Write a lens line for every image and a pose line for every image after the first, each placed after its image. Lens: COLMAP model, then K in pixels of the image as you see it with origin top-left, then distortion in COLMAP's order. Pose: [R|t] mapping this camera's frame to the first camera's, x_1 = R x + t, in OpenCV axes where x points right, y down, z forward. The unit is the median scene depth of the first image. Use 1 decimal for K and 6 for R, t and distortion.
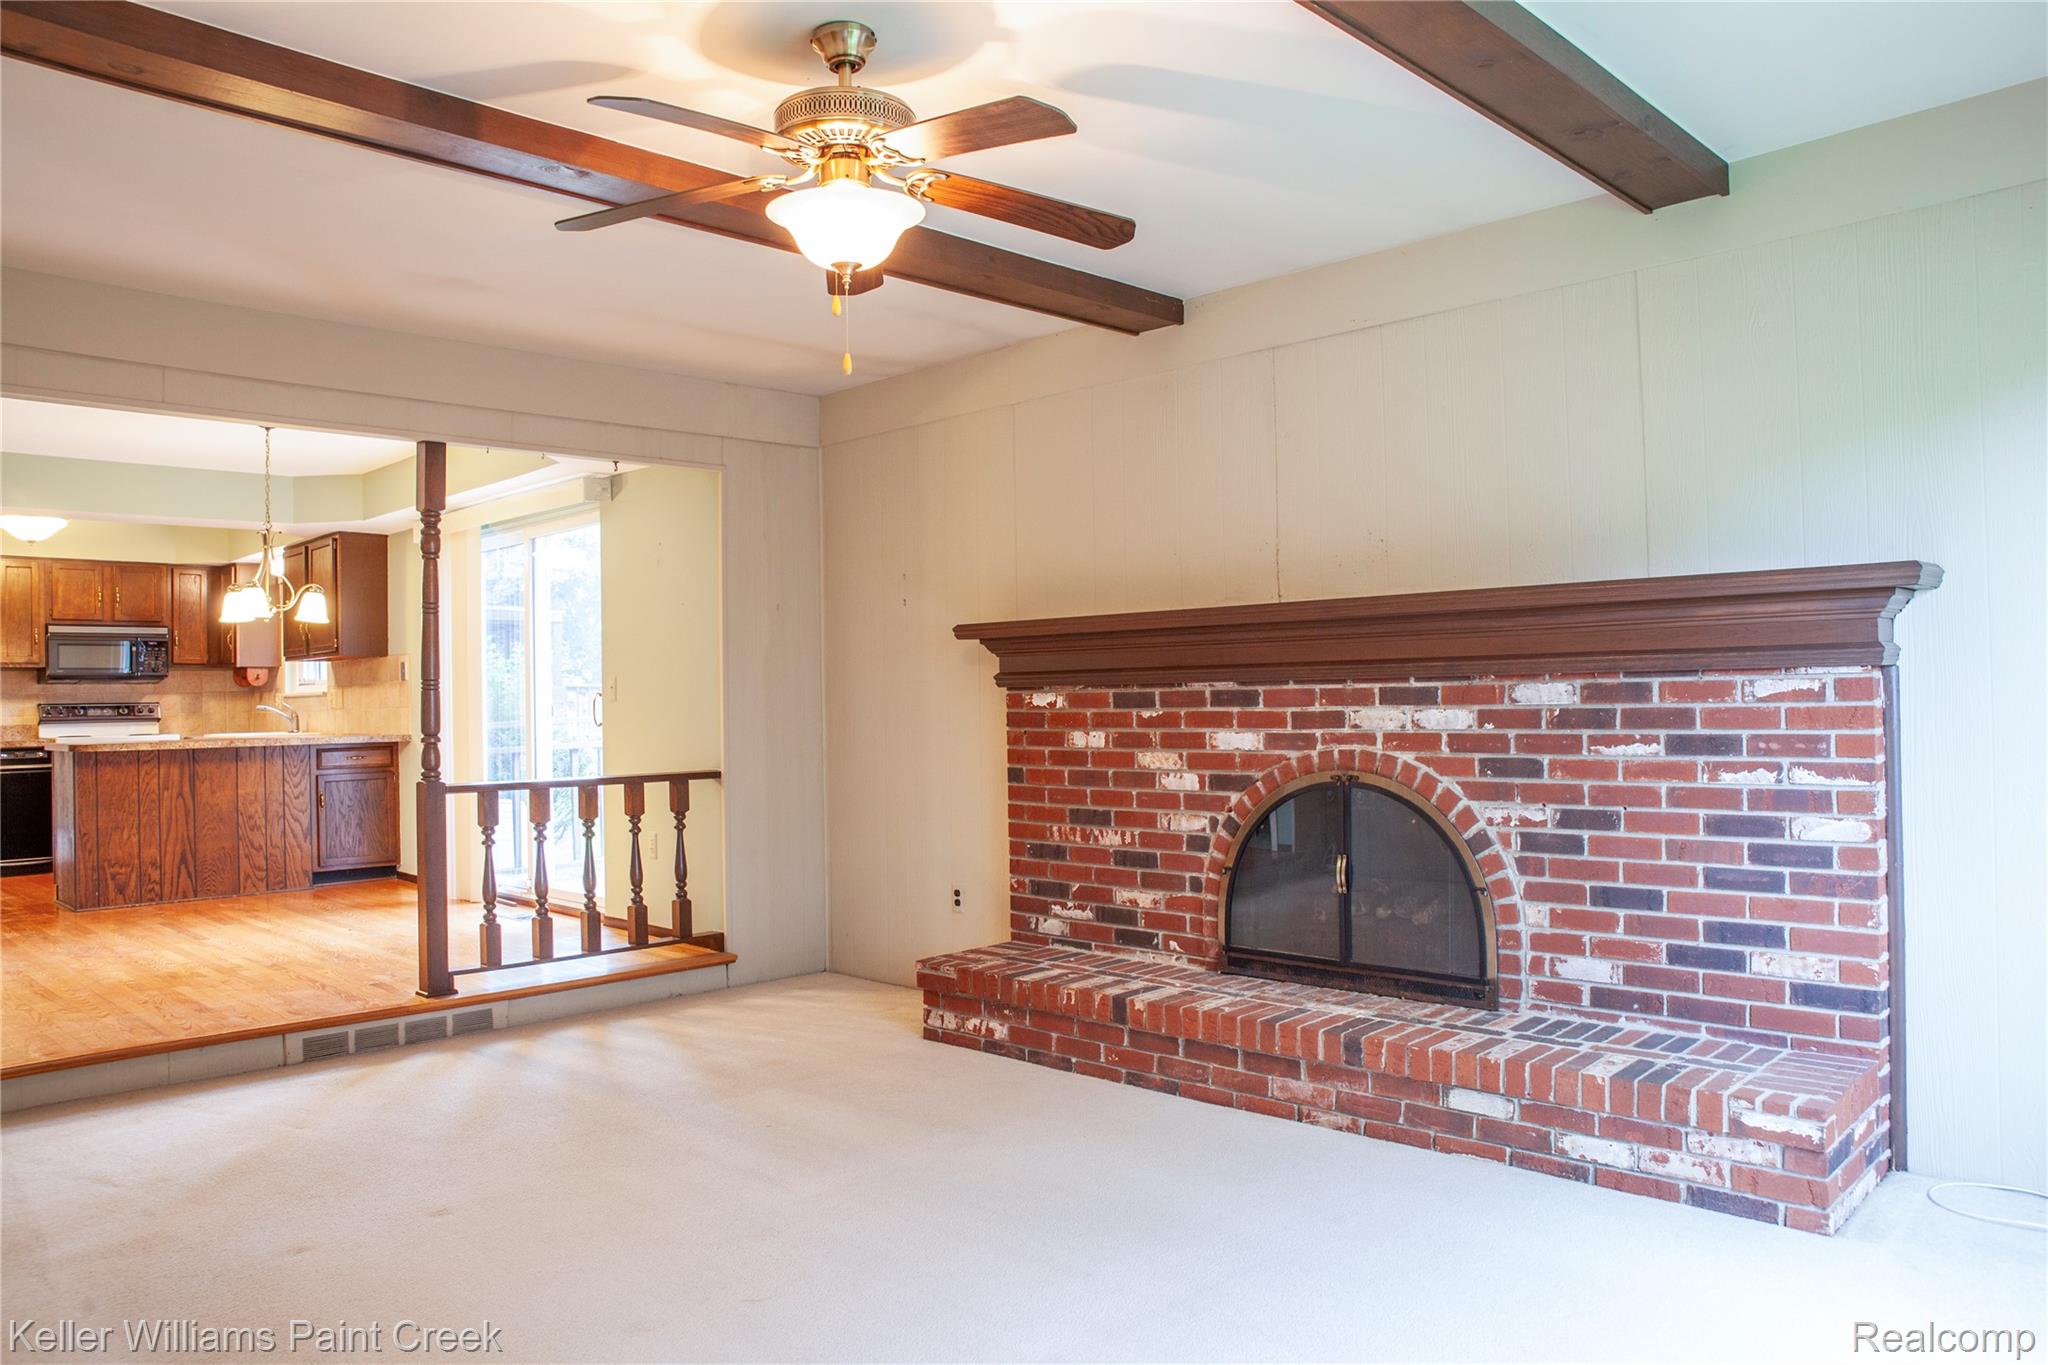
lens RADIAL K [[1414.4, 0, 1024.0], [0, 1414.4, 682.5], [0, 0, 1]] dist [-0.132055, 0.106108]
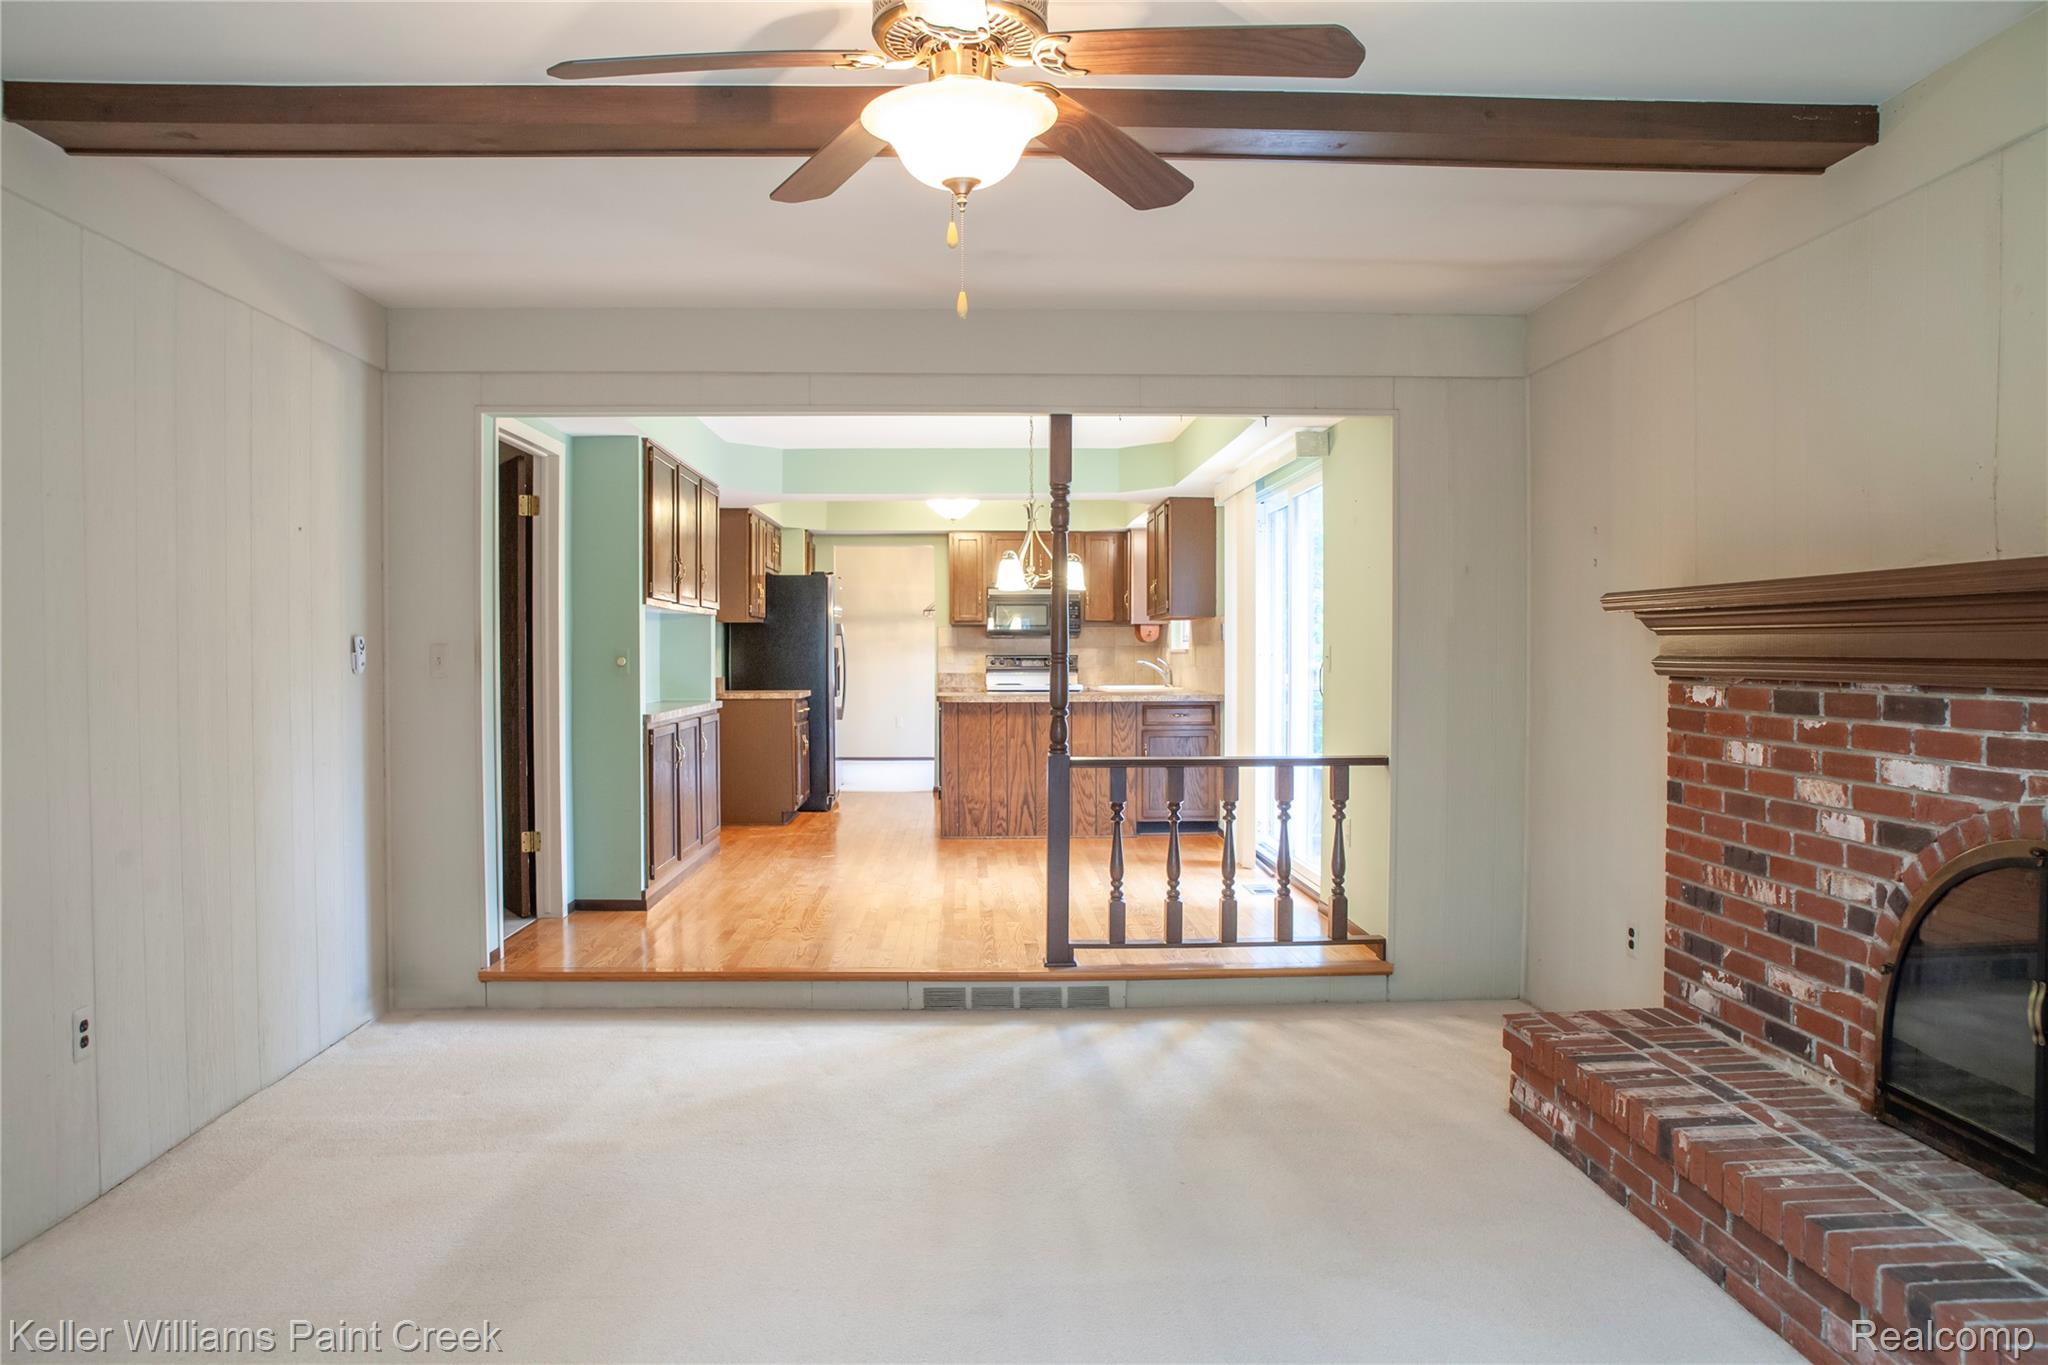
lens RADIAL K [[1414.4, 0, 1024.0], [0, 1414.4, 682.5], [0, 0, 1]] dist [-0.132055, 0.106108]
pose [[0.732174, 0.032078, -0.680362, 0.253944], [-0.004548, 0.999098, 0.042211, -0.024030], [0.681103, -0.027812, 0.731659, 0.236284]]
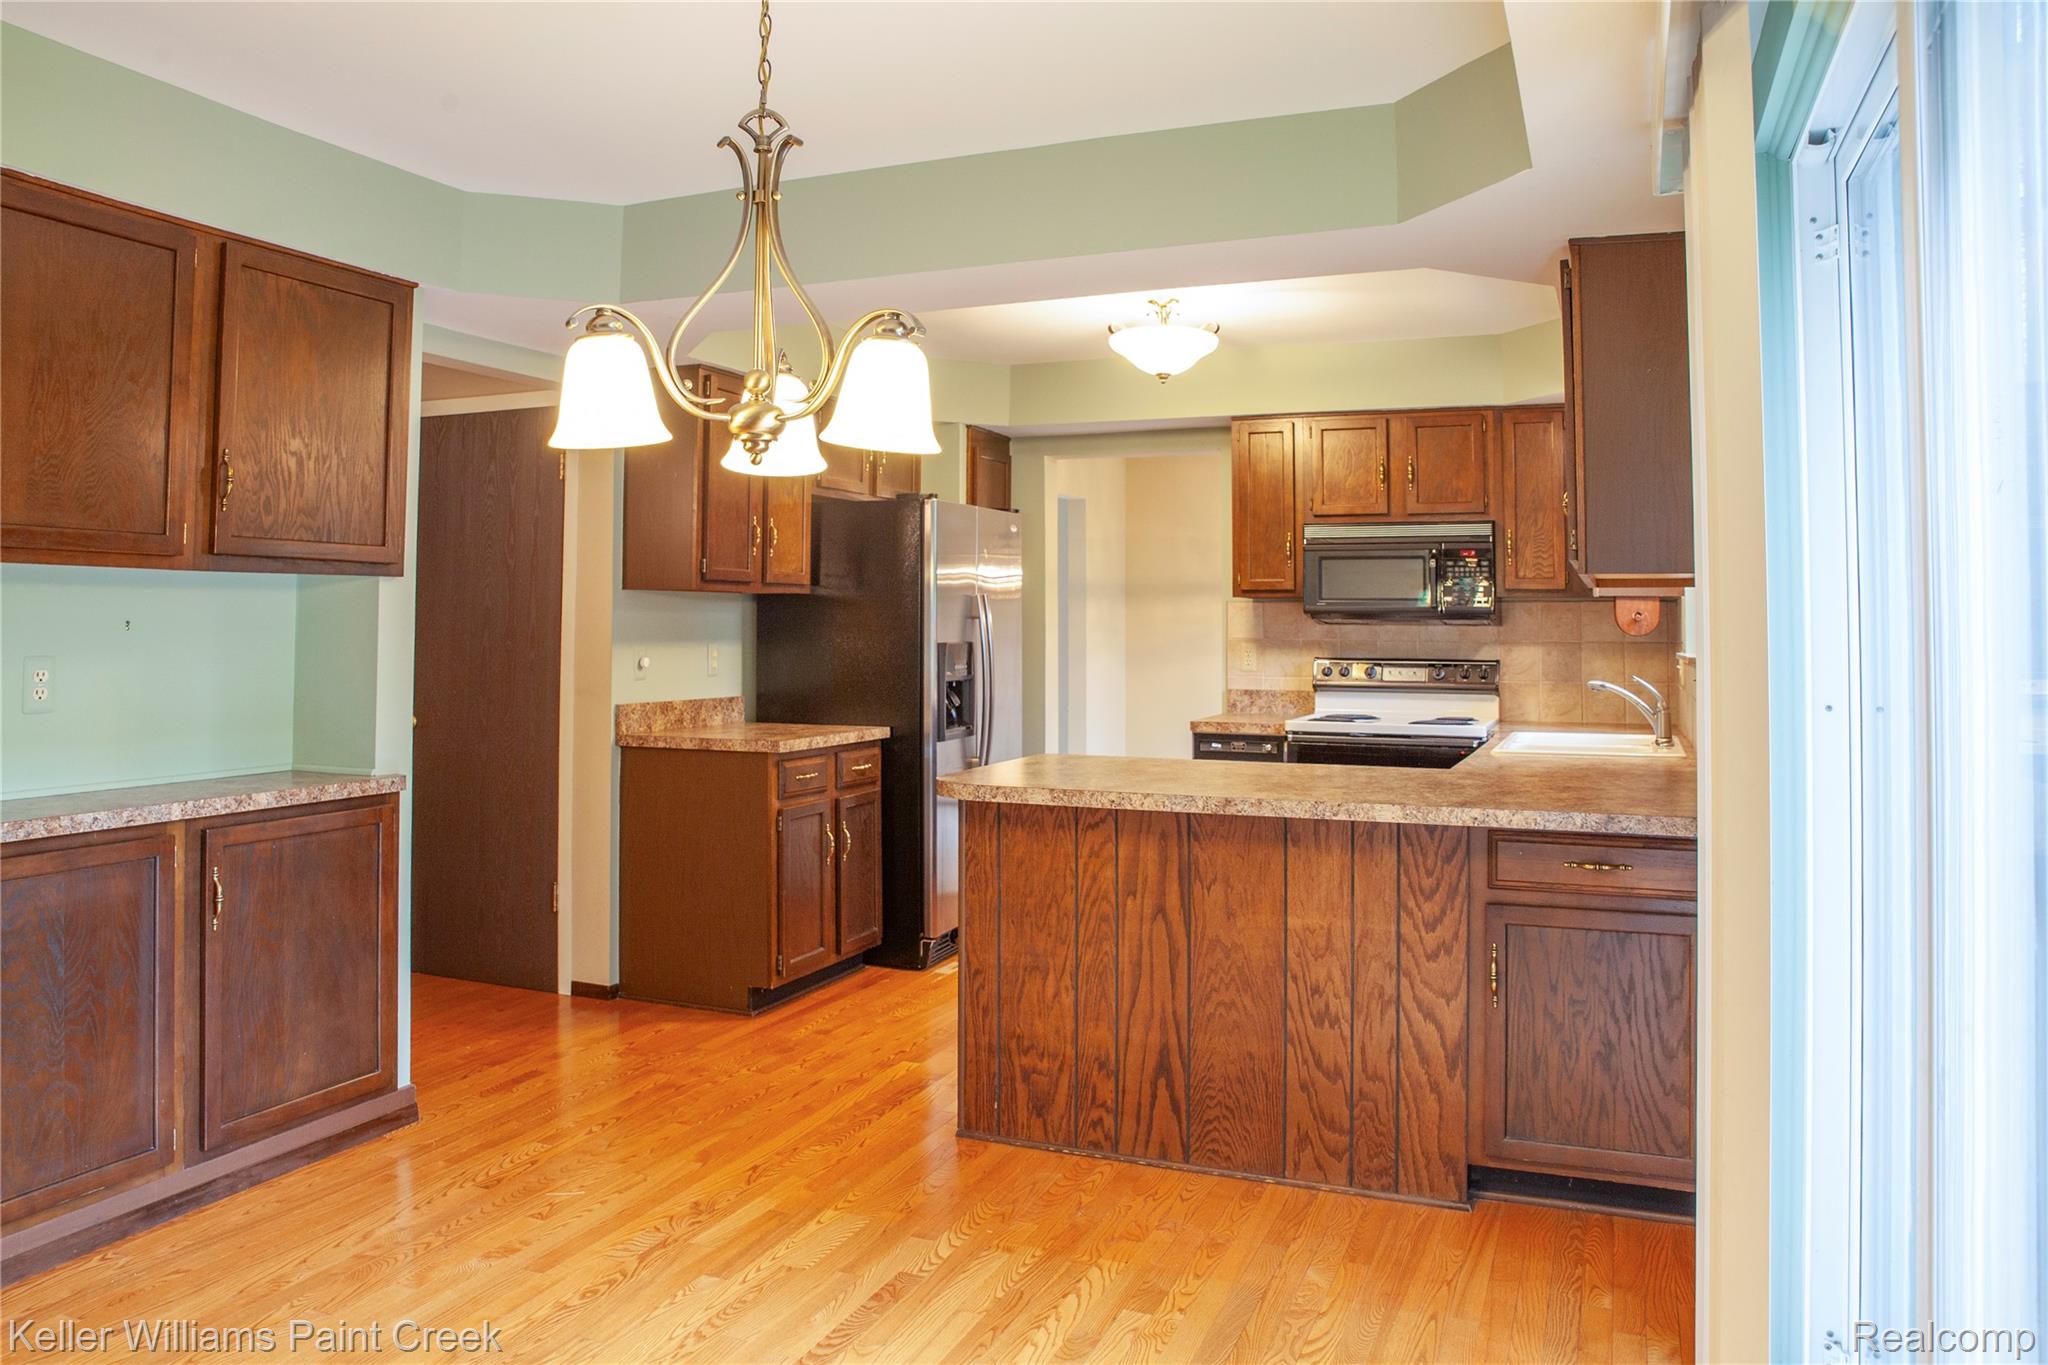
lens RADIAL K [[1462.8, 0, 1023.0], [0, 1462.8, 568.2], [0, 0, 1]] dist [-0.069175, -0.000895]
pose [[0.386286, -0.014795, -0.922260, -0.334448], [-0.003167, 0.999844, -0.017366, -0.023461], [0.922374, 0.009629, 0.386179, 1.197693]]
